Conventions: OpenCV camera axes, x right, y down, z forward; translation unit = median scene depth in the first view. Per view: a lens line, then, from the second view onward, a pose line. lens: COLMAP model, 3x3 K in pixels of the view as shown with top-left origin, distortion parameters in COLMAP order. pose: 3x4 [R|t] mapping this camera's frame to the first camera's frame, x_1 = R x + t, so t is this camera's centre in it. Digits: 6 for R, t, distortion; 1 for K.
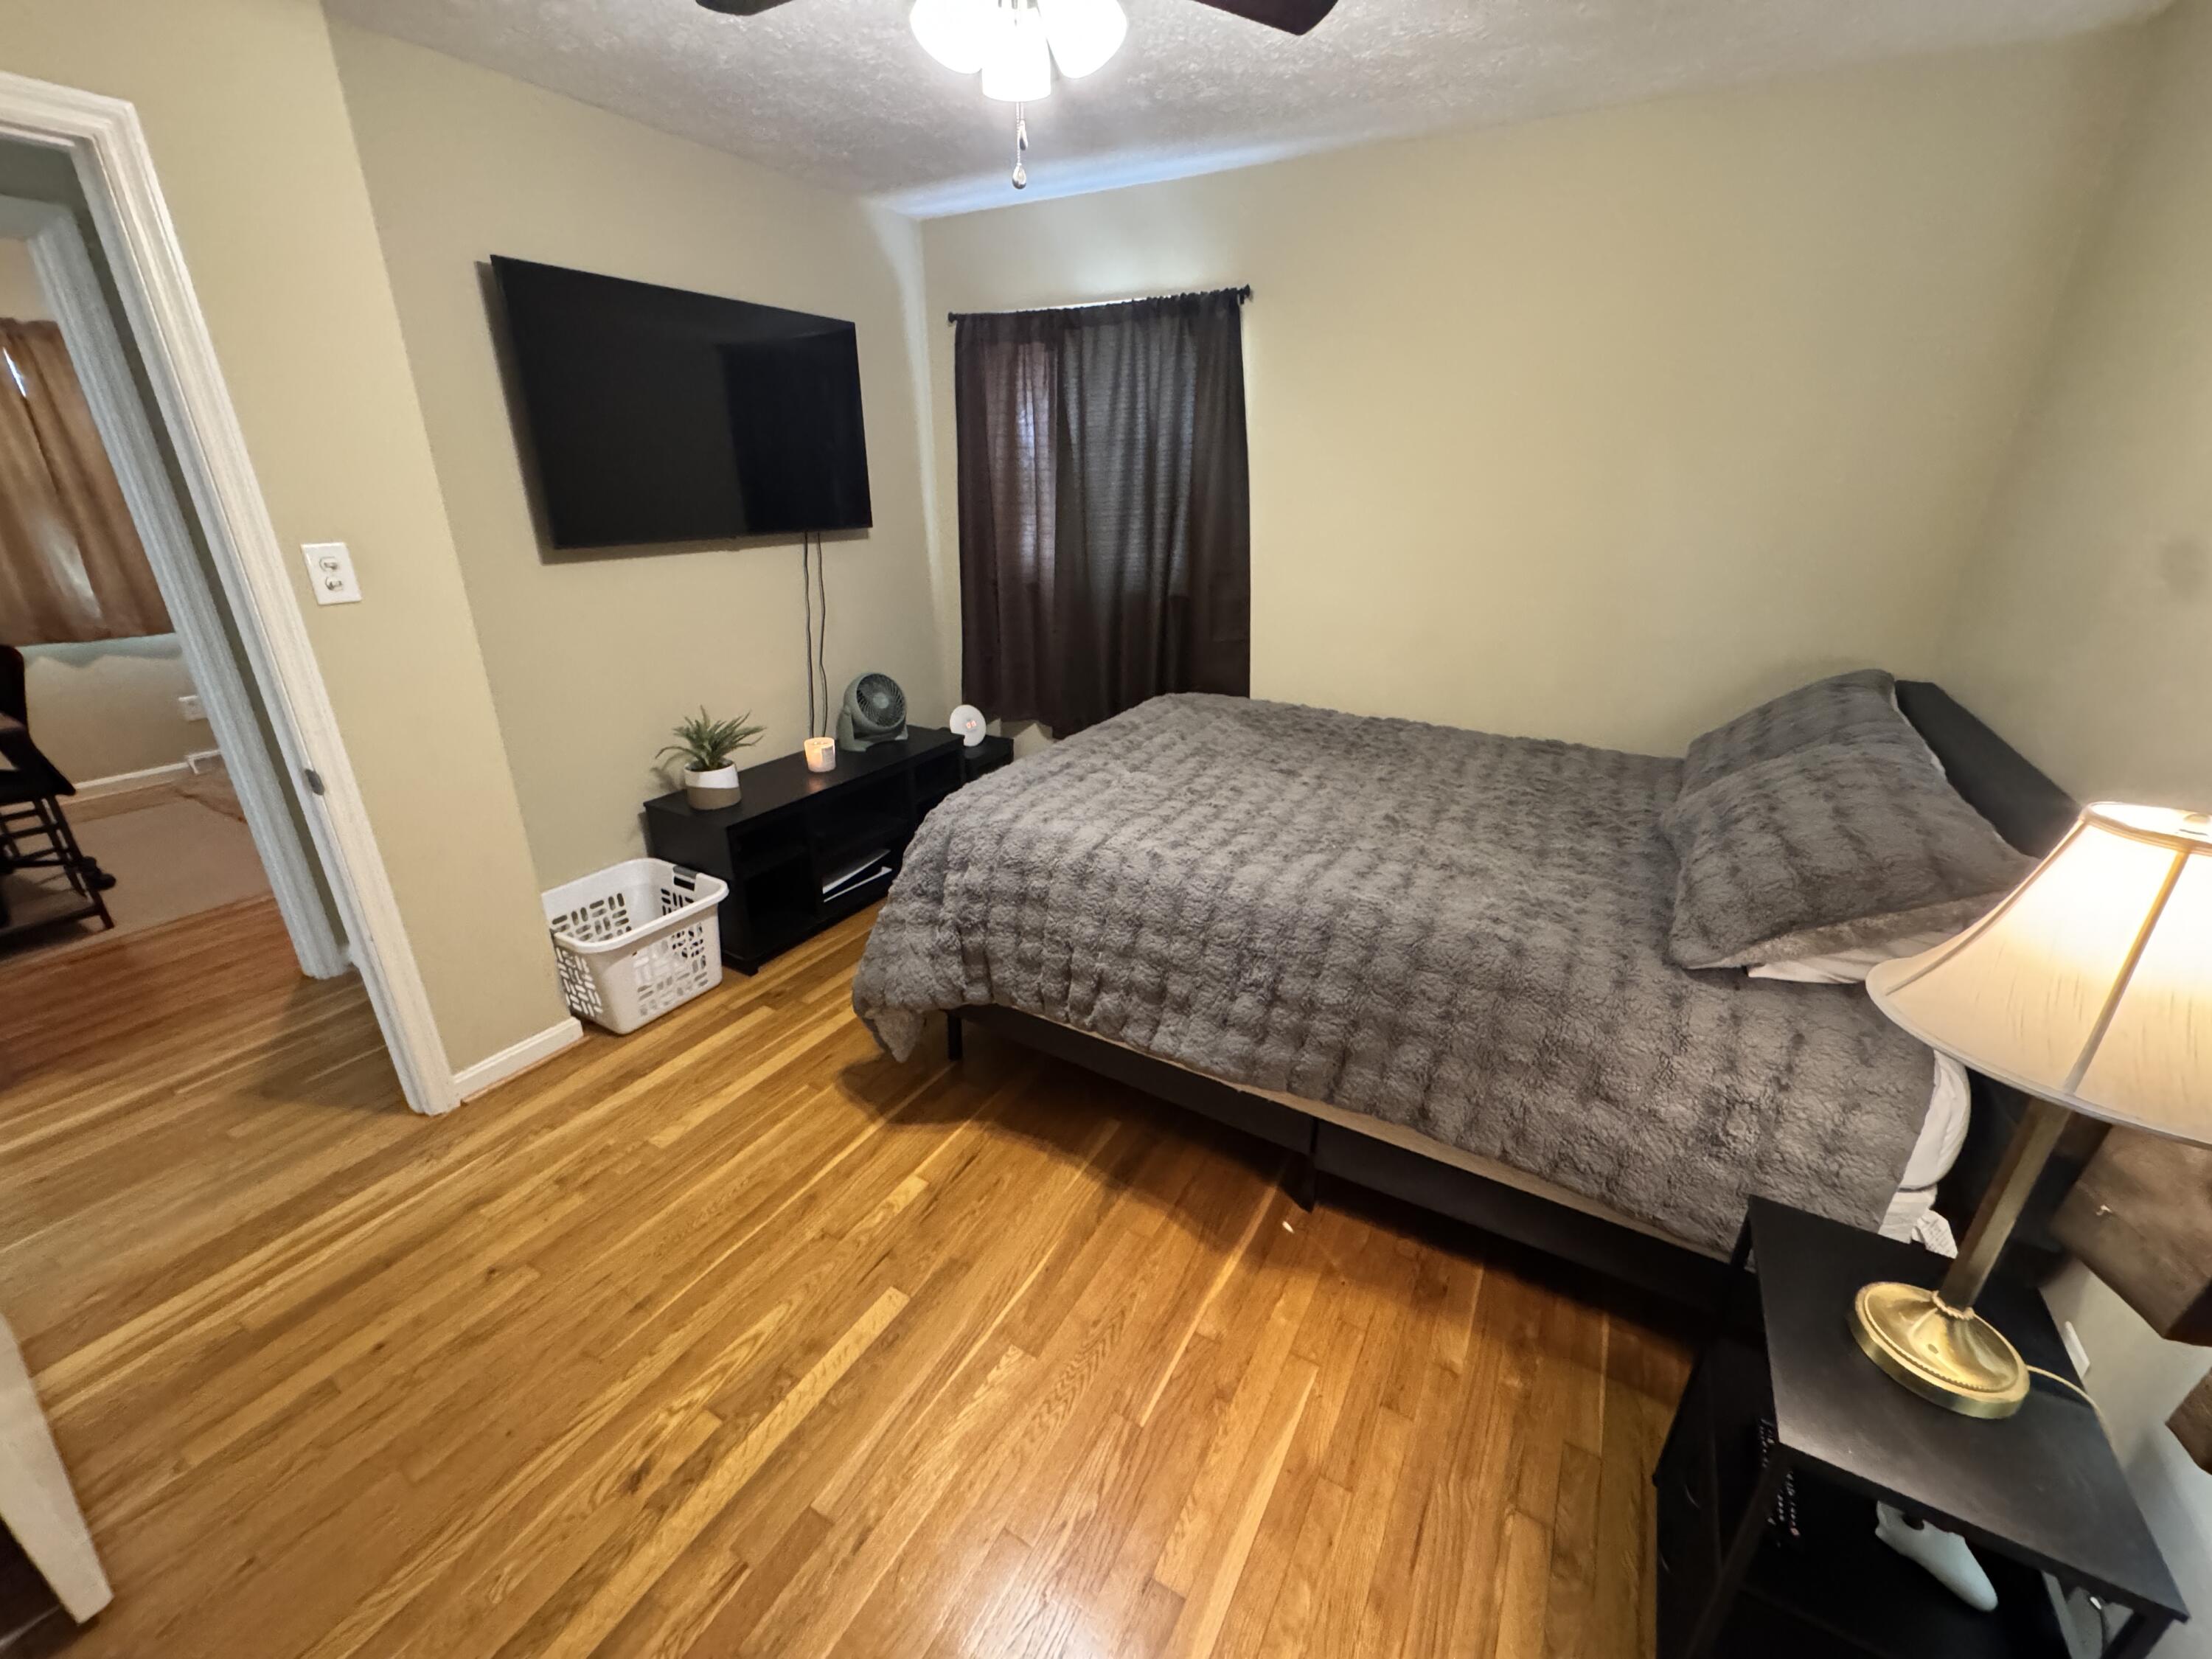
lens RADIAL K [[890.7, 0, 1106.0], [0, 890.7, 829.5], [0, 0, 1]] dist [-0.000724, -0.000207]
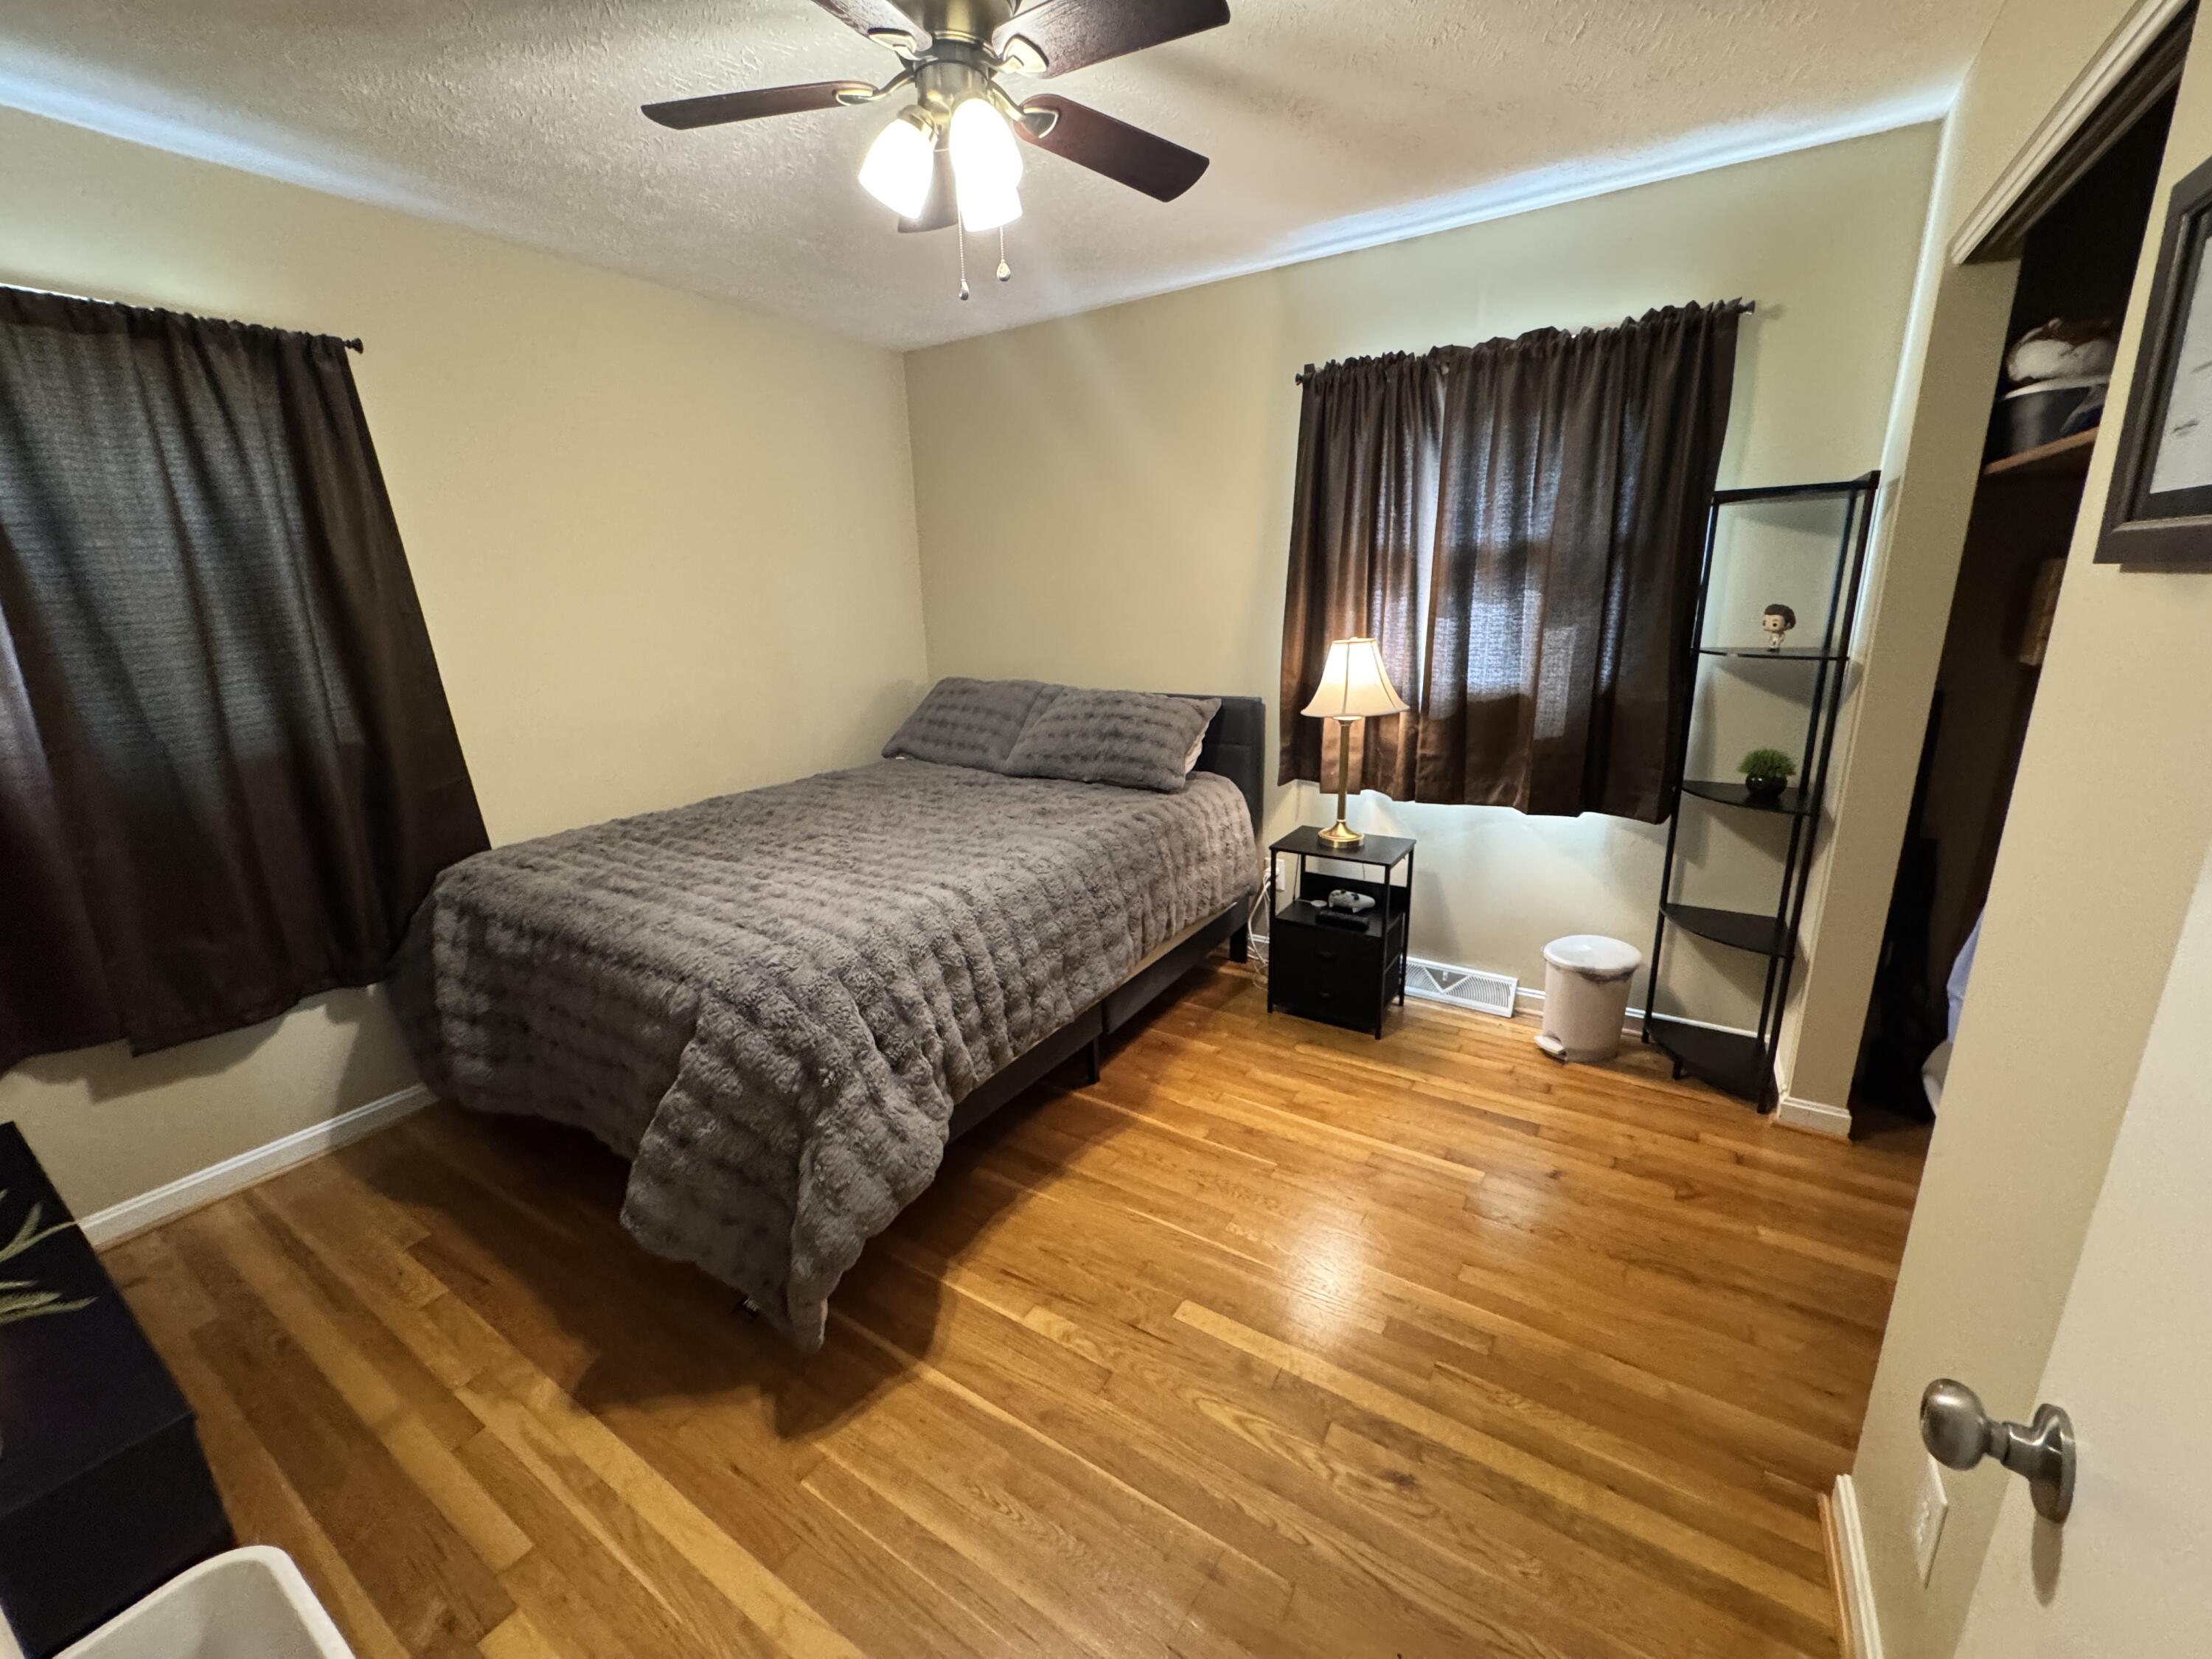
lens RADIAL K [[890.7, 0, 1106.0], [0, 890.7, 829.5], [0, 0, 1]] dist [-0.000724, -0.000207]
pose [[0.037055, -0.263819, 0.963860, -1.001197], [0.399152, 0.888148, 0.227751, -0.219583], [-0.916136, 0.376287, 0.138214, 0.676345]]
